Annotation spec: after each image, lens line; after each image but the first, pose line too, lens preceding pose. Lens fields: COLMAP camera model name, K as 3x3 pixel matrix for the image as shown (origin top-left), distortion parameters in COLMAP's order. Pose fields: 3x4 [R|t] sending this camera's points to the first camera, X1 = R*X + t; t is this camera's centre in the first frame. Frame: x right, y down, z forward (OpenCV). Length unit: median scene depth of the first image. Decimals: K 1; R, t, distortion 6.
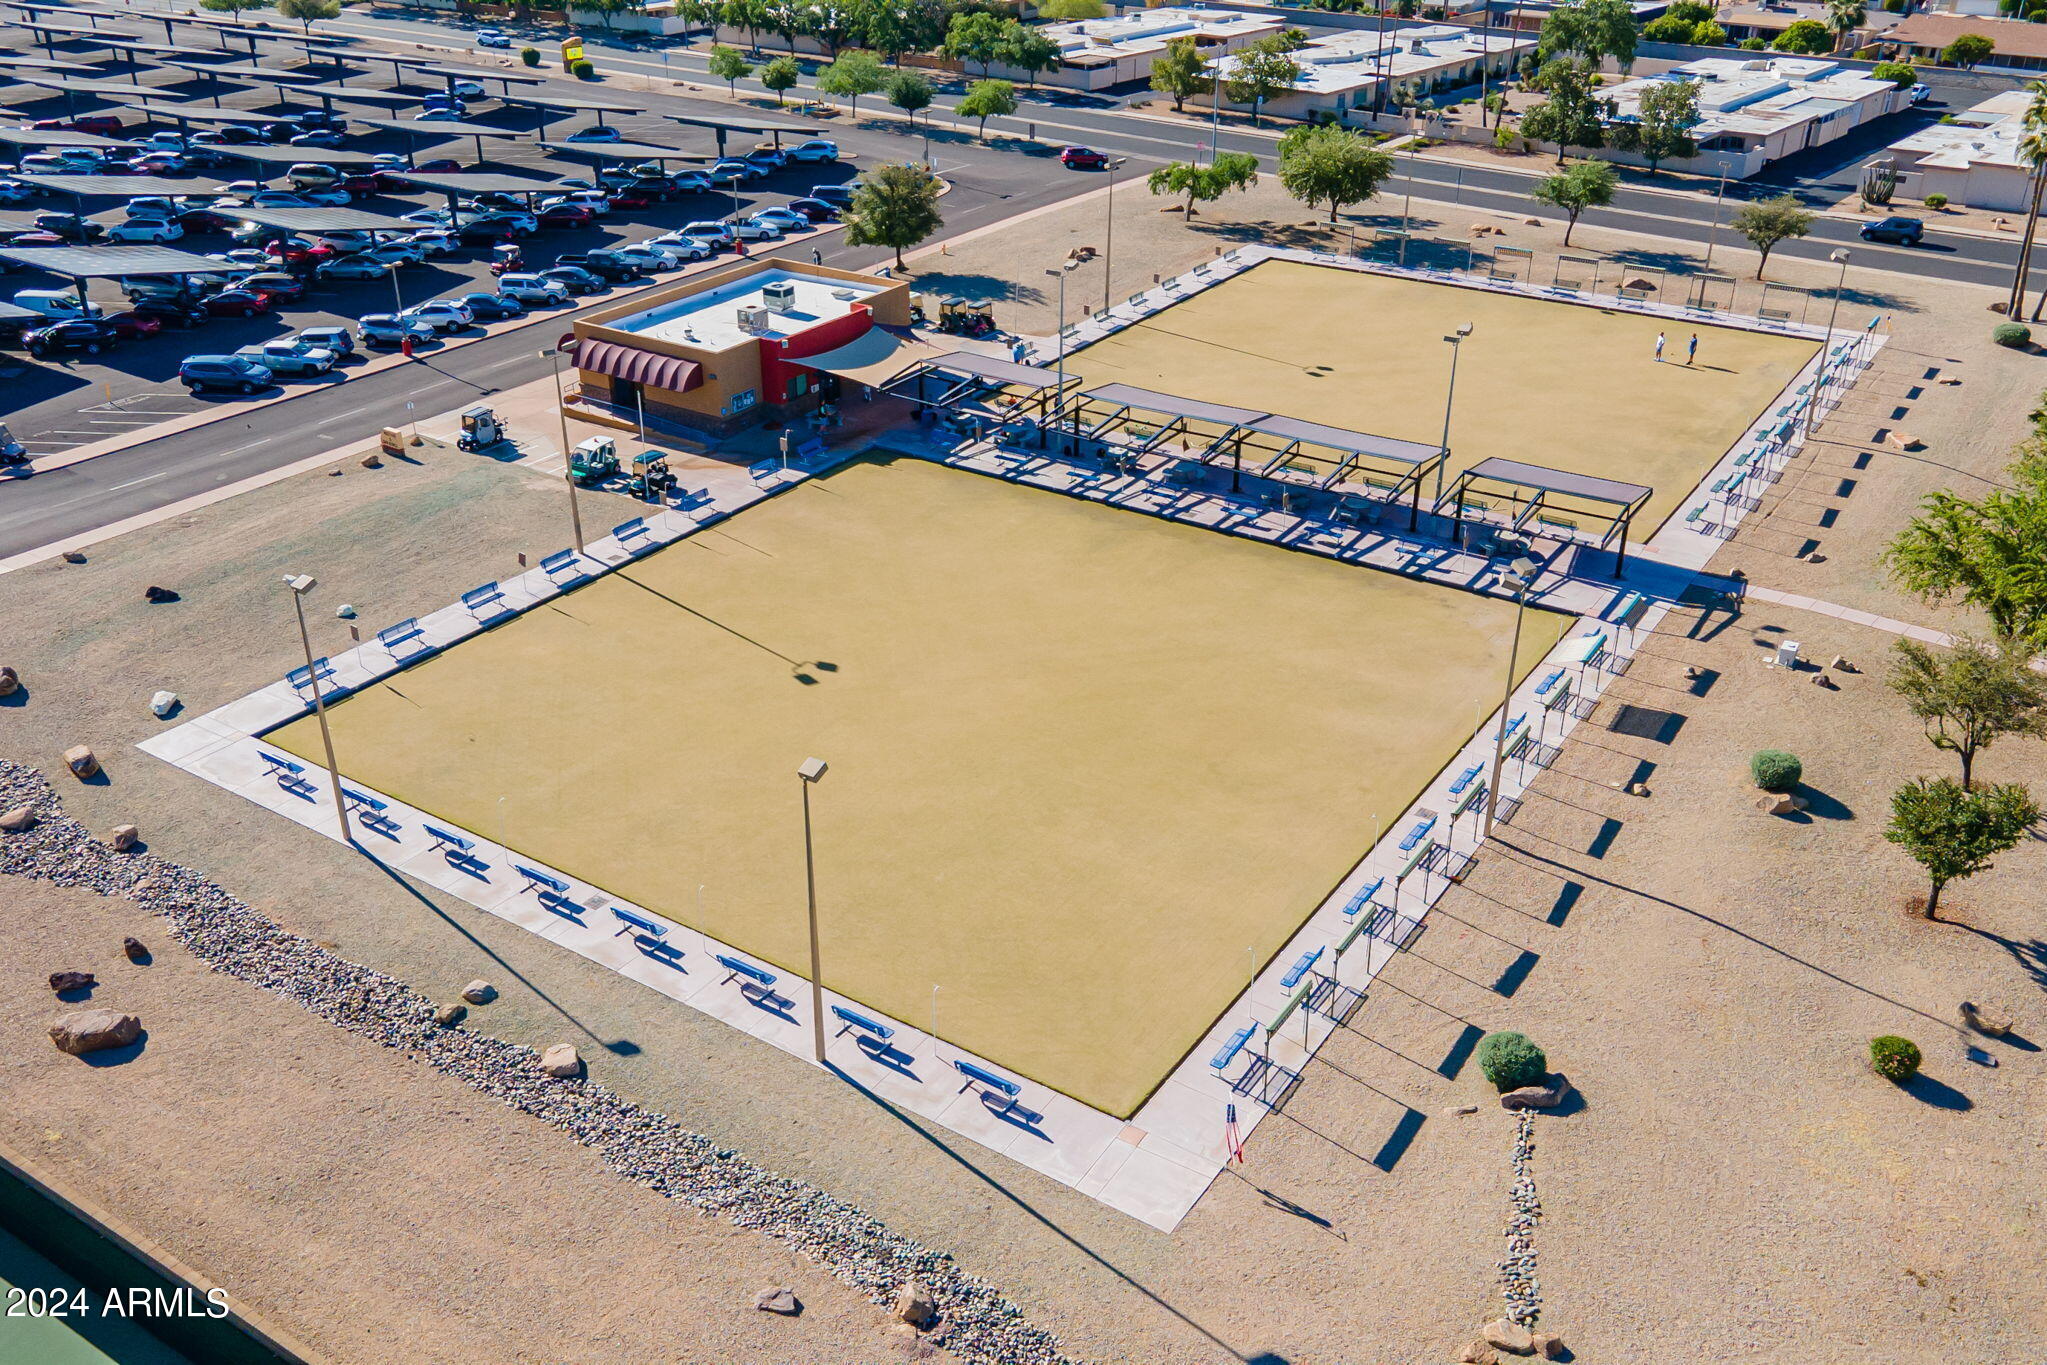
lens RADIAL K [[1783.5, 0, 1023.5], [0, 1783.5, 682.5], [0, 0, 1]] dist [0.004305, 0.058527]
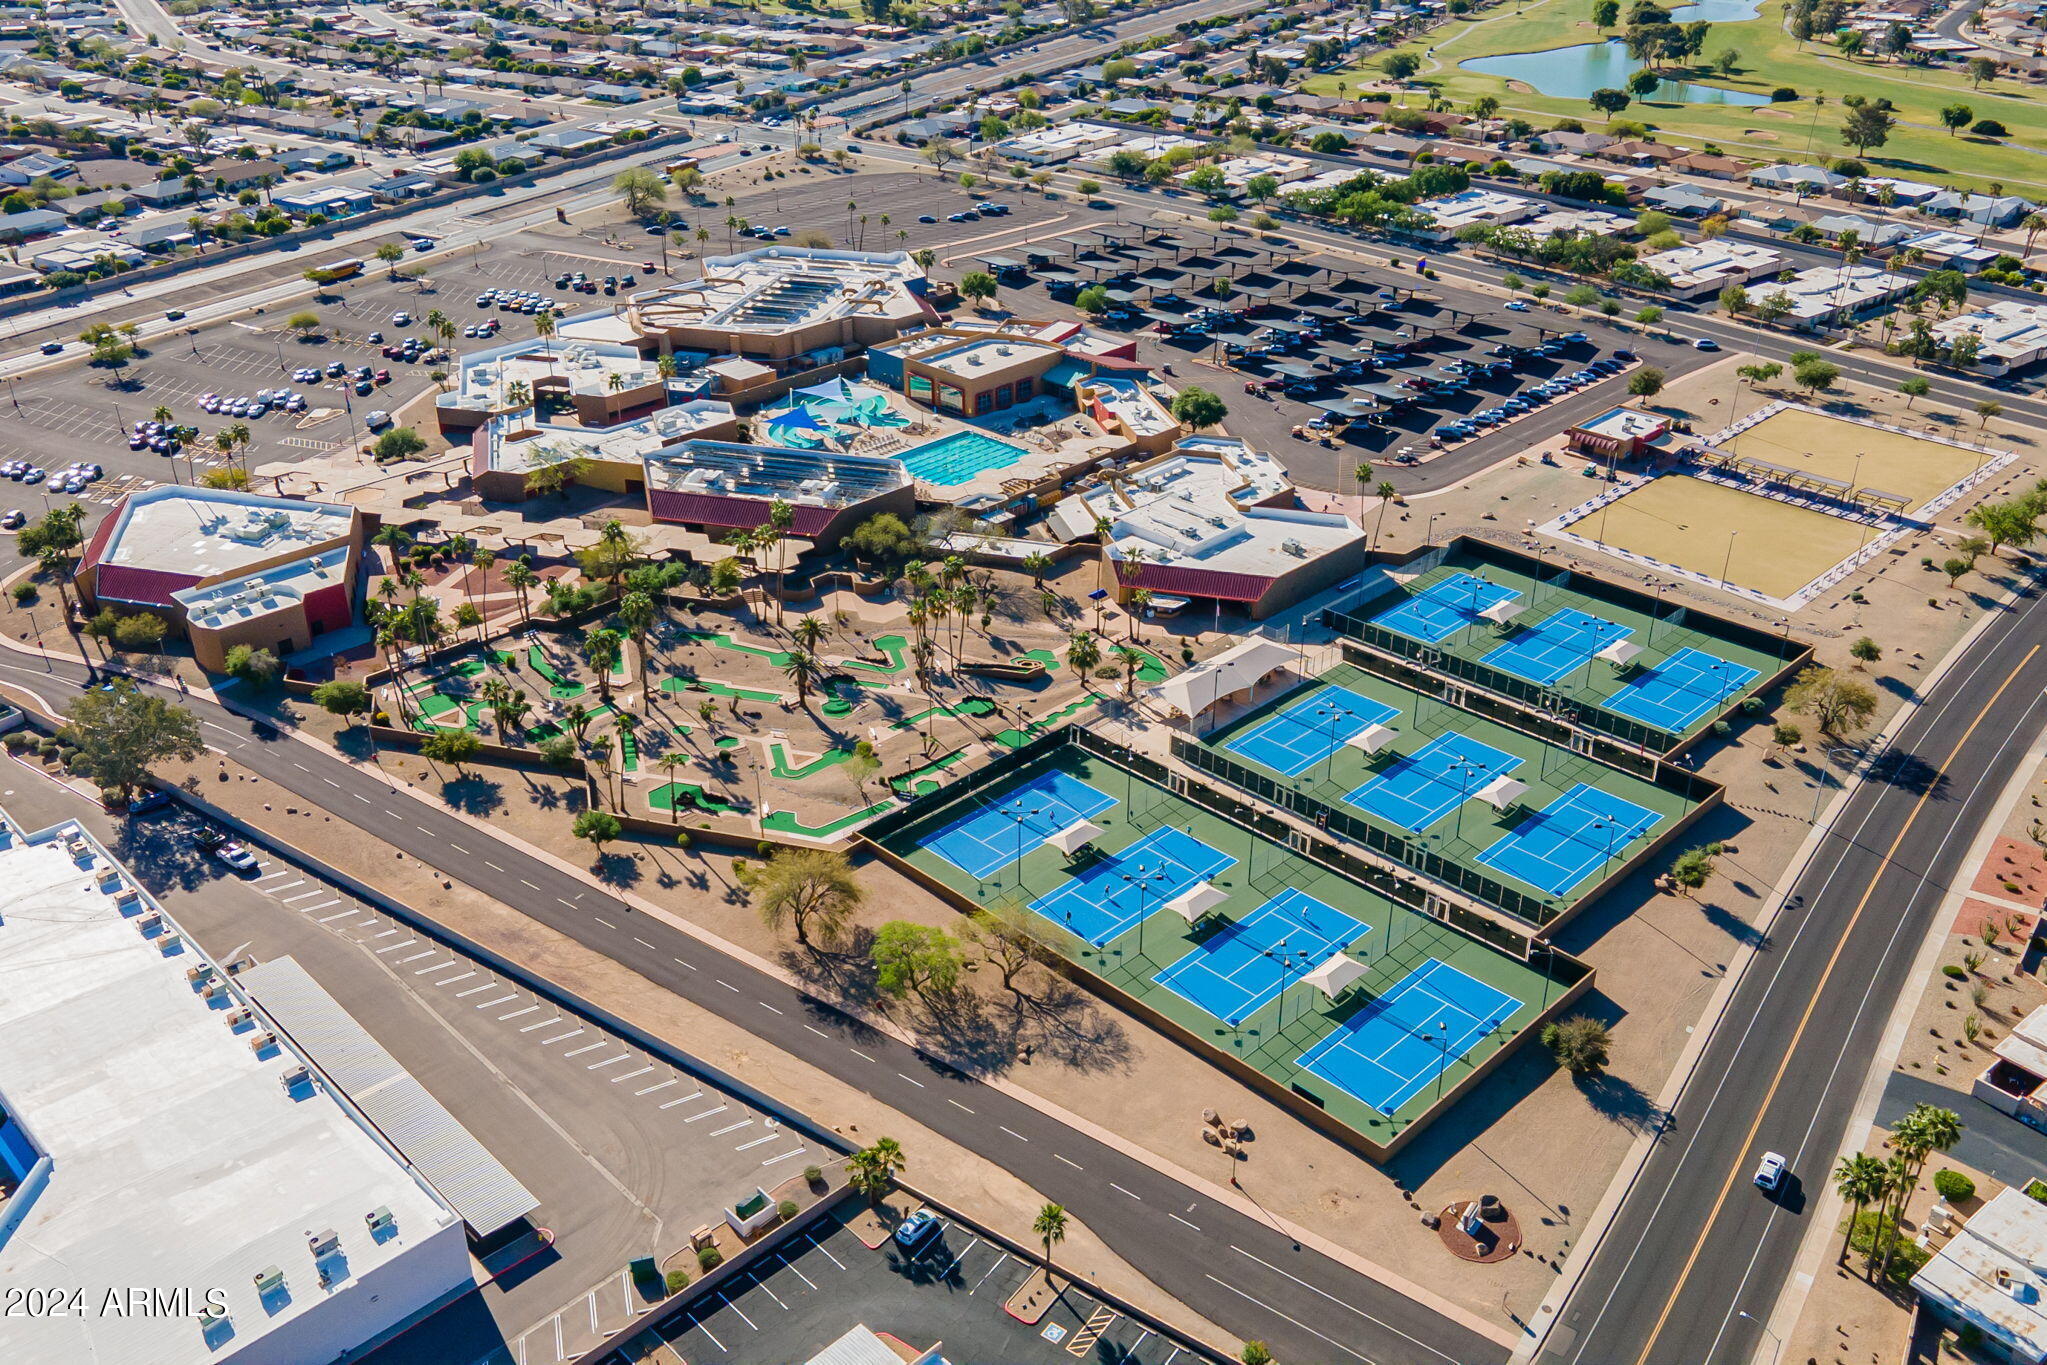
lens RADIAL K [[1783.5, 0, 1023.5], [0, 1783.5, 682.5], [0, 0, 1]] dist [0.004305, 0.058527]
pose [[0.979318, 0.095479, -0.178383, -0.593896], [-0.093998, 0.995431, 0.016753, 0.300574], [0.179167, 0.000361, 0.983819, -2.356693]]
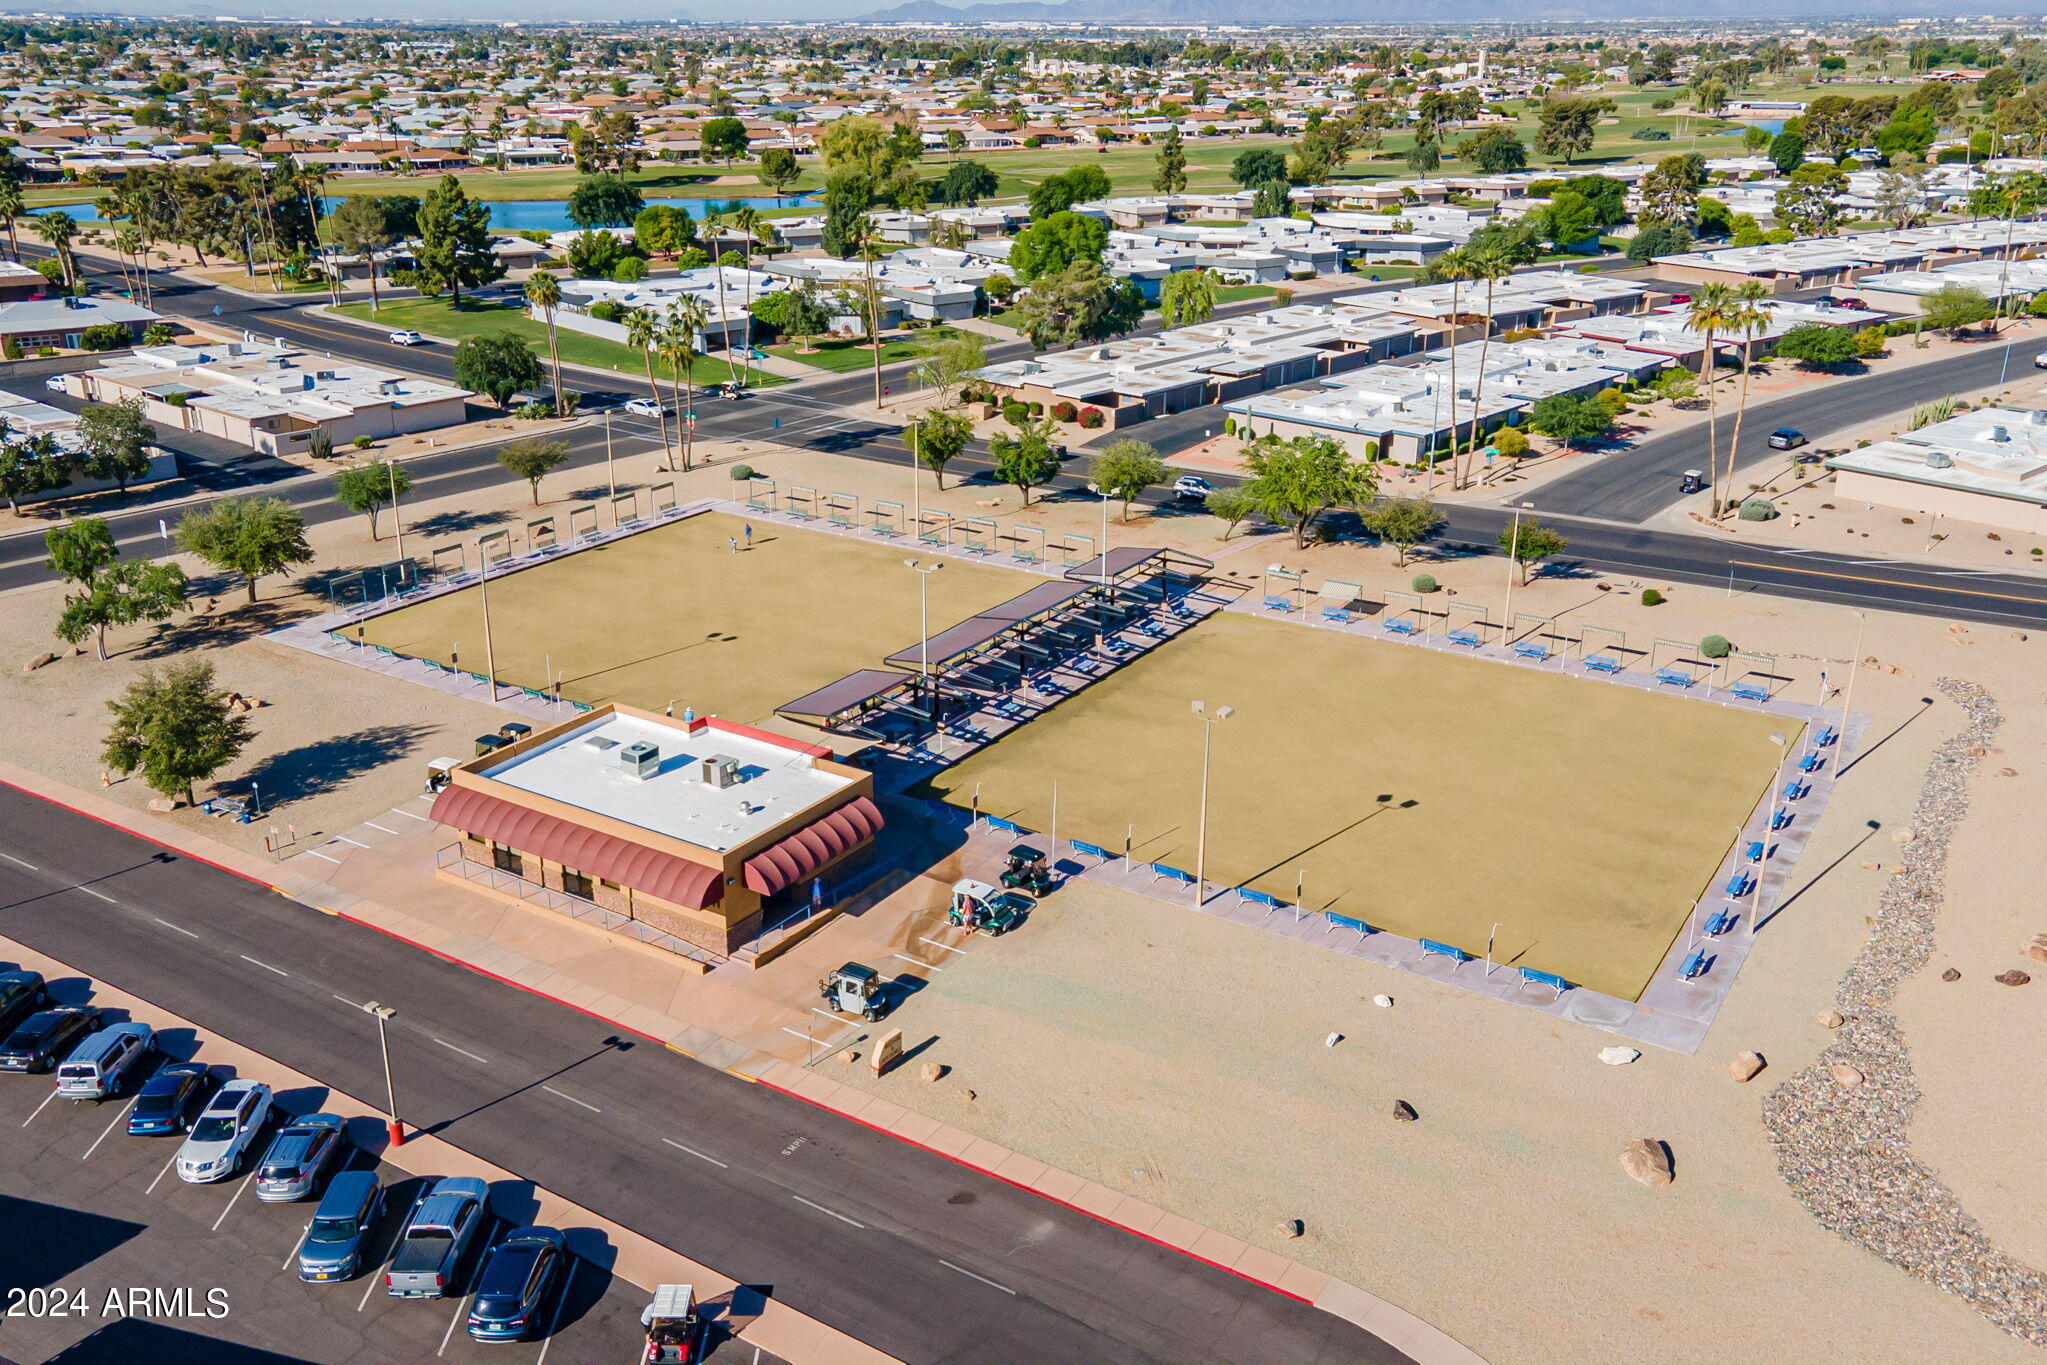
lens RADIAL K [[1783.5, 0, 1023.5], [0, 1783.5, 682.5], [0, 0, 1]] dist [0.004305, 0.058527]
pose [[-0.026479, -0.339851, 0.940107, -0.921768], [0.459198, 0.831208, 0.313417, -0.430675], [-0.887939, 0.439994, 0.134049, 0.742937]]
